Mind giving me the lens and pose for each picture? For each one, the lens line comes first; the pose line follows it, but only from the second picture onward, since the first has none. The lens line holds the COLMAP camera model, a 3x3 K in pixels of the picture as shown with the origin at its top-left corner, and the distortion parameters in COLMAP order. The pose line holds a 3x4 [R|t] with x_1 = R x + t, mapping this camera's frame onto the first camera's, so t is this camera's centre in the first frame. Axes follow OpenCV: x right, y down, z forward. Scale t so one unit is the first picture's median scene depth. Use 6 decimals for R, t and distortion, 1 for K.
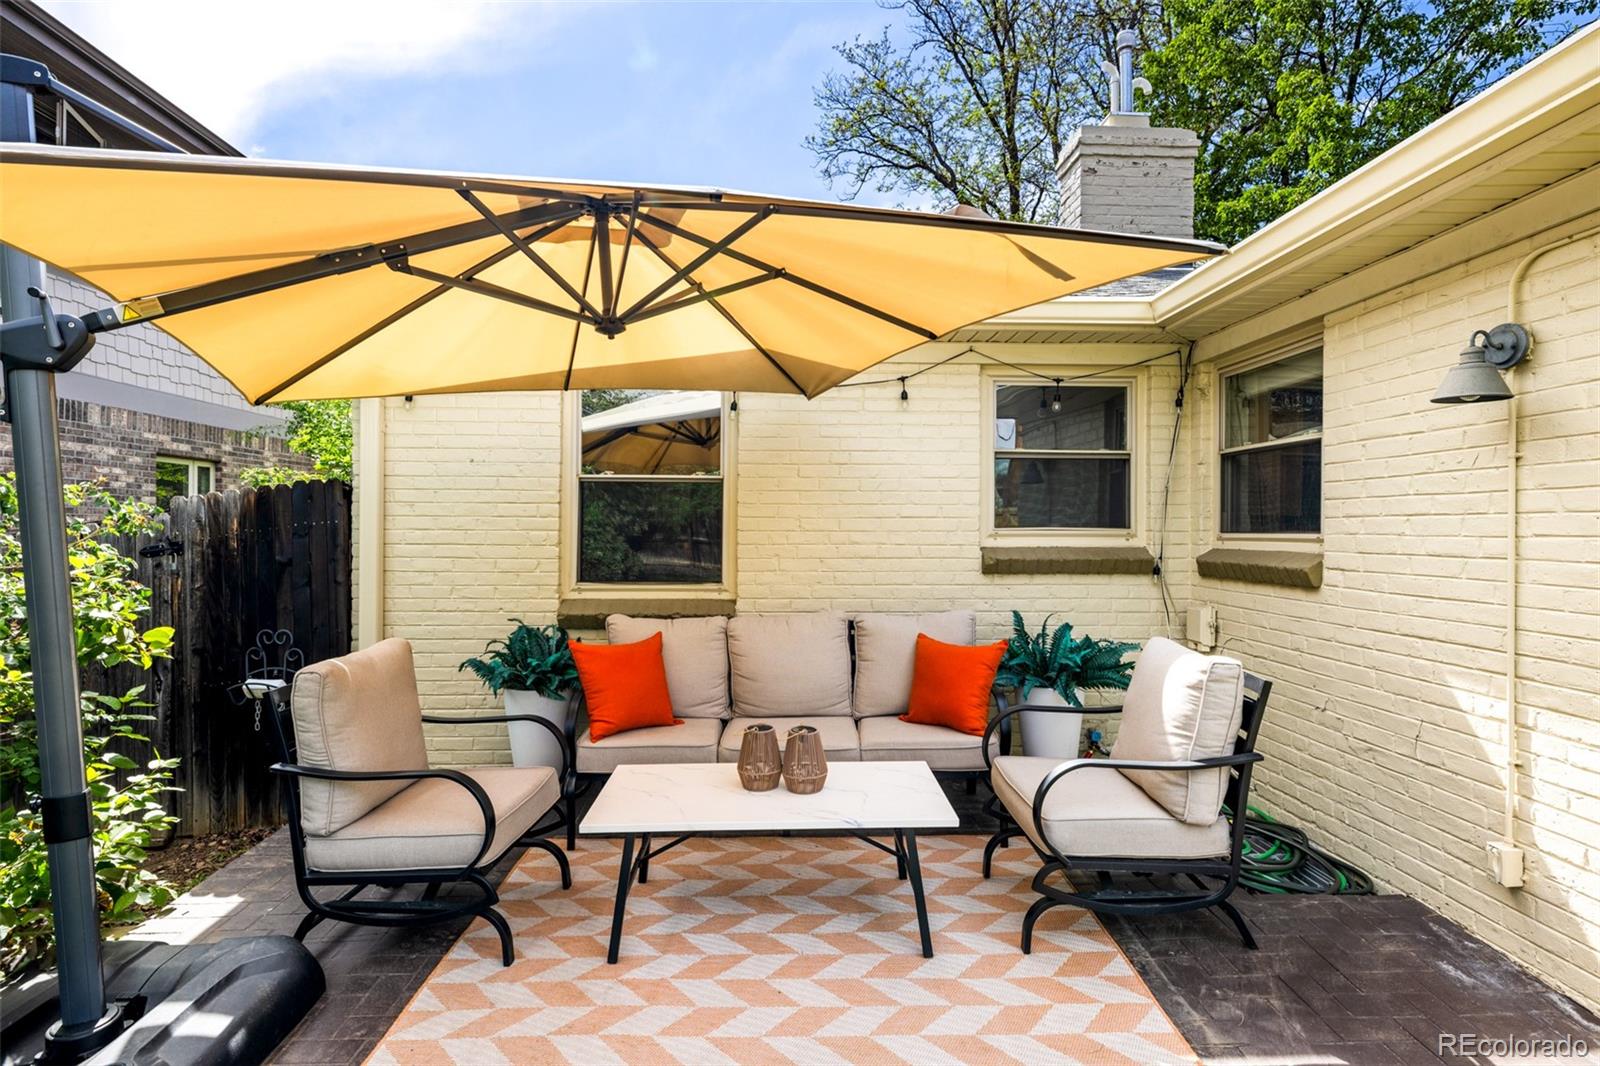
lens RADIAL K [[820.7, 0, 794.0], [0, 820.7, 539.0], [0, 0, 1]] dist [-0.001752, 0.000254]
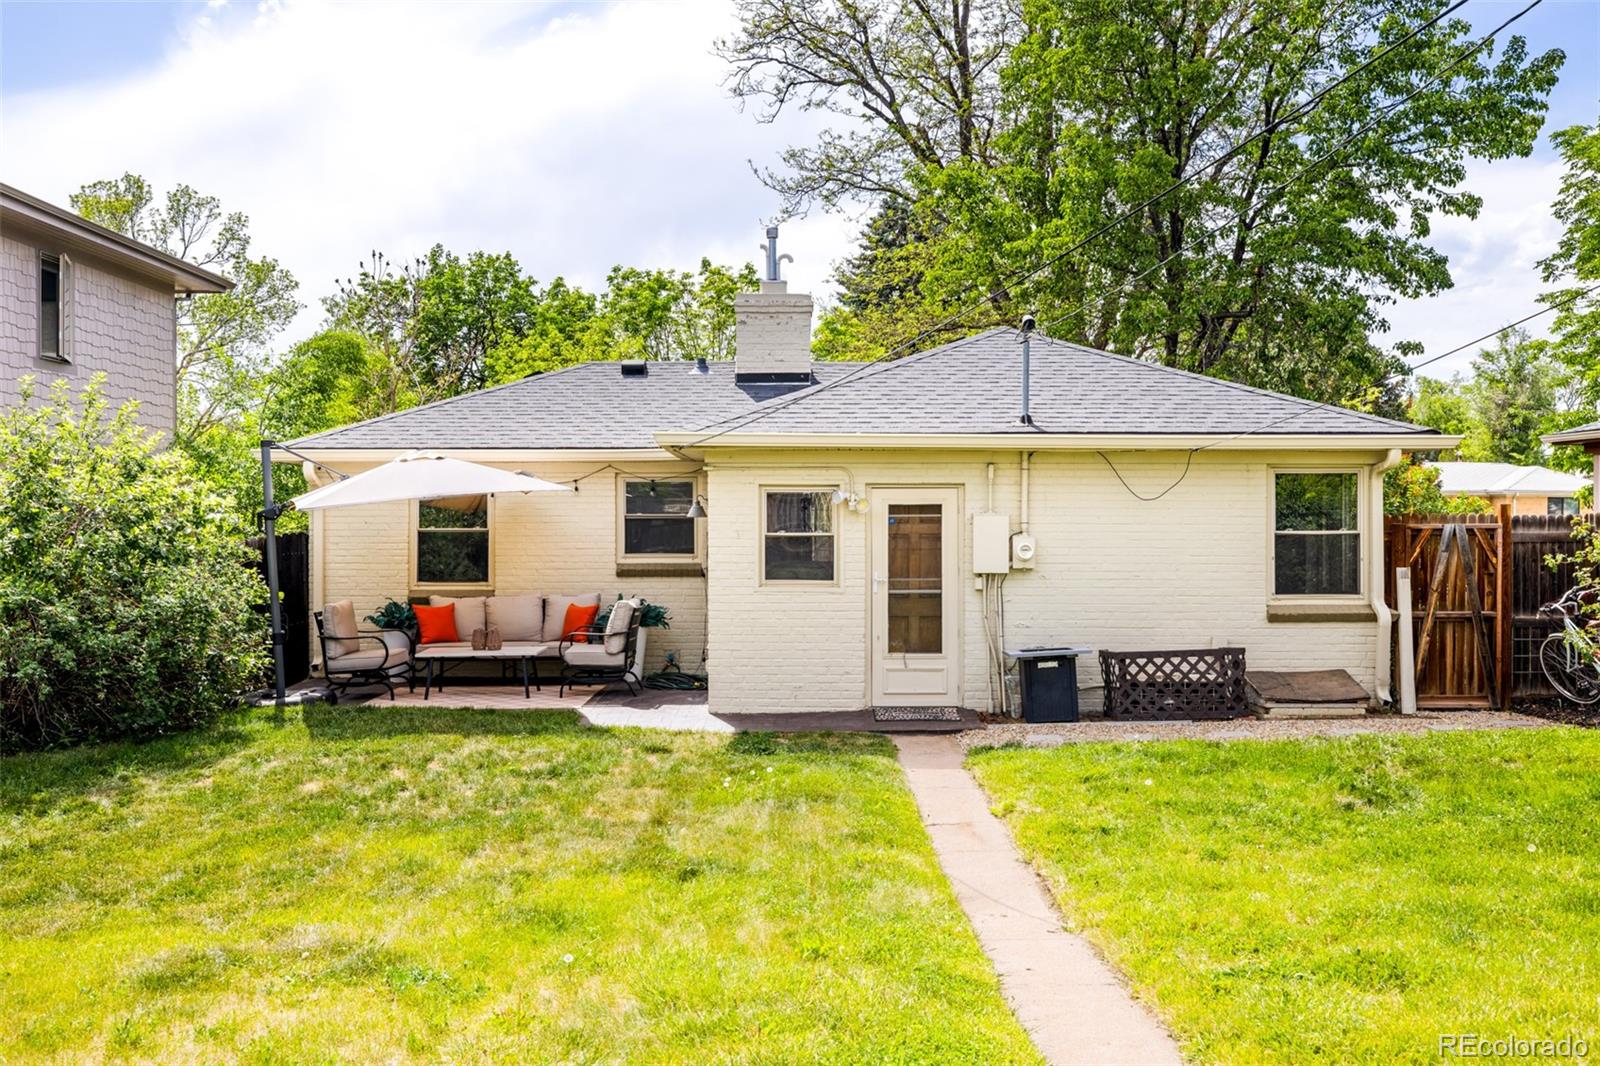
lens RADIAL K [[1620.8, 0, 791.1], [0, 1620.8, 533.1], [0, 0, 1]] dist [0.012962, 0.000000]
pose [[0.998907, -0.005319, -0.046445, 0.851275], [0.005095, 0.999975, -0.004945, -0.043035], [0.046471, 0.004703, 0.998909, -2.983066]]
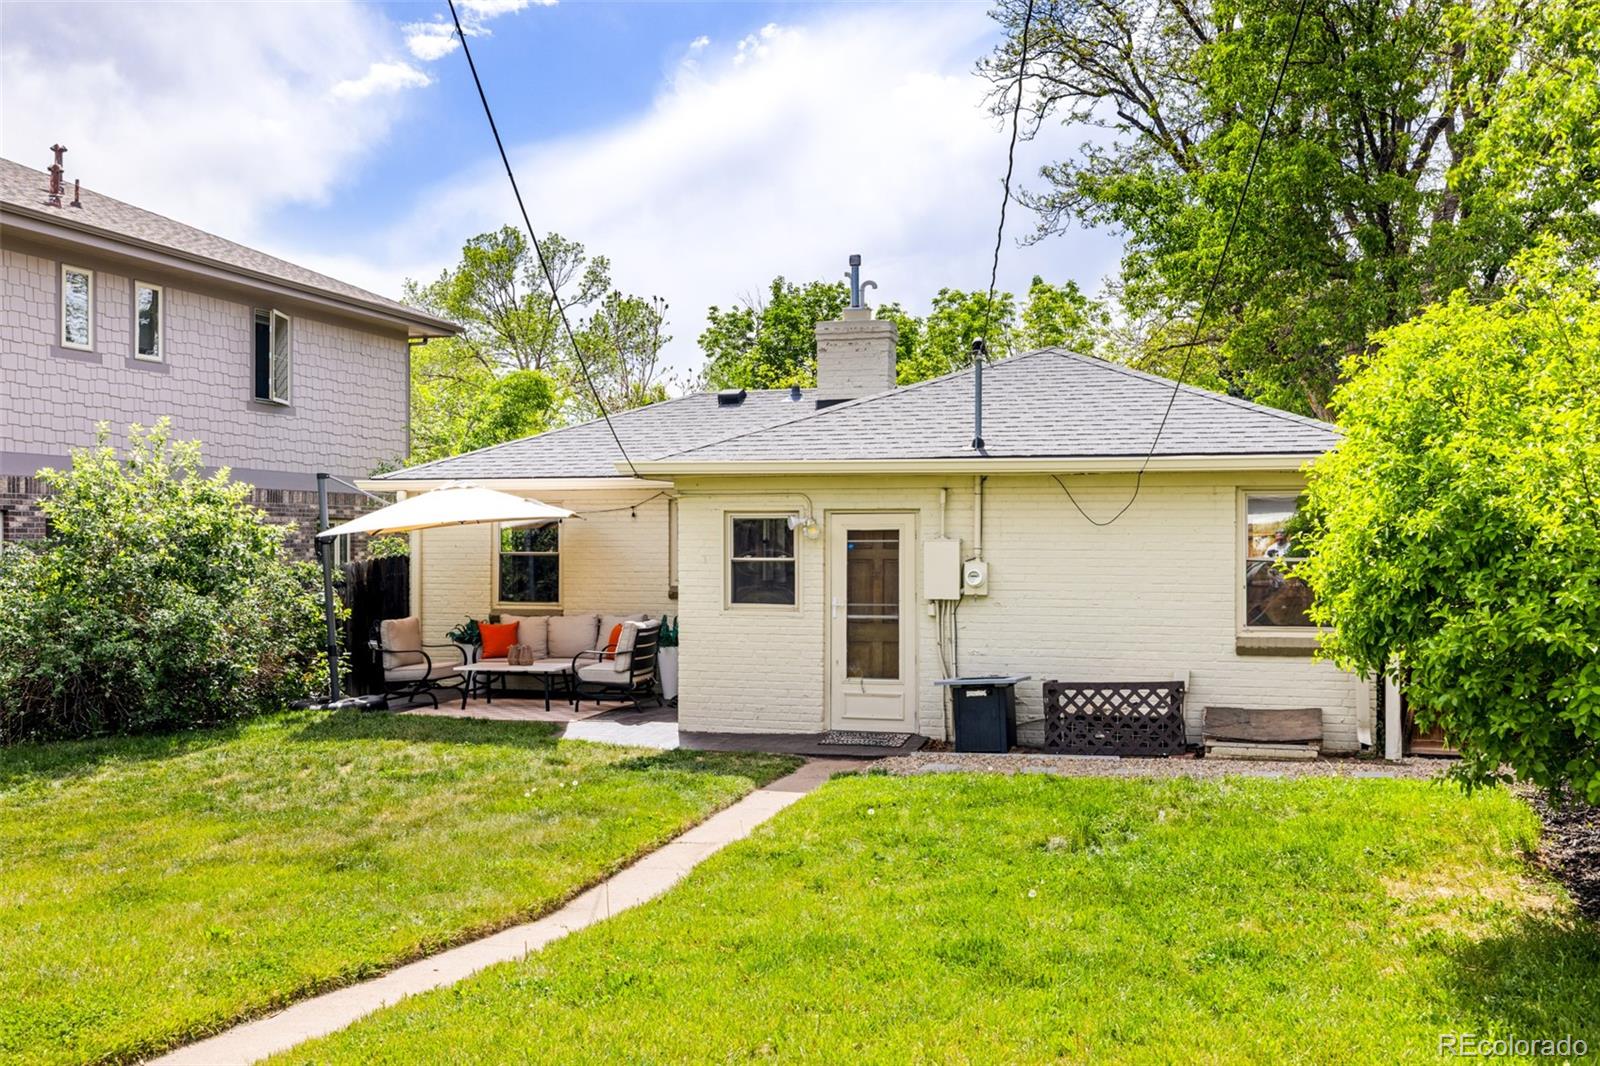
lens RADIAL K [[1620.8, 0, 756.8], [0, 1620.8, 553.6], [0, 0, 1]] dist [0.012962, 0.000000]
pose [[0.937807, -0.002260, -0.347148, 1.905863], [0.000315, 0.999984, -0.005658, -0.049924], [0.347156, 0.005196, 0.937793, -2.854909]]
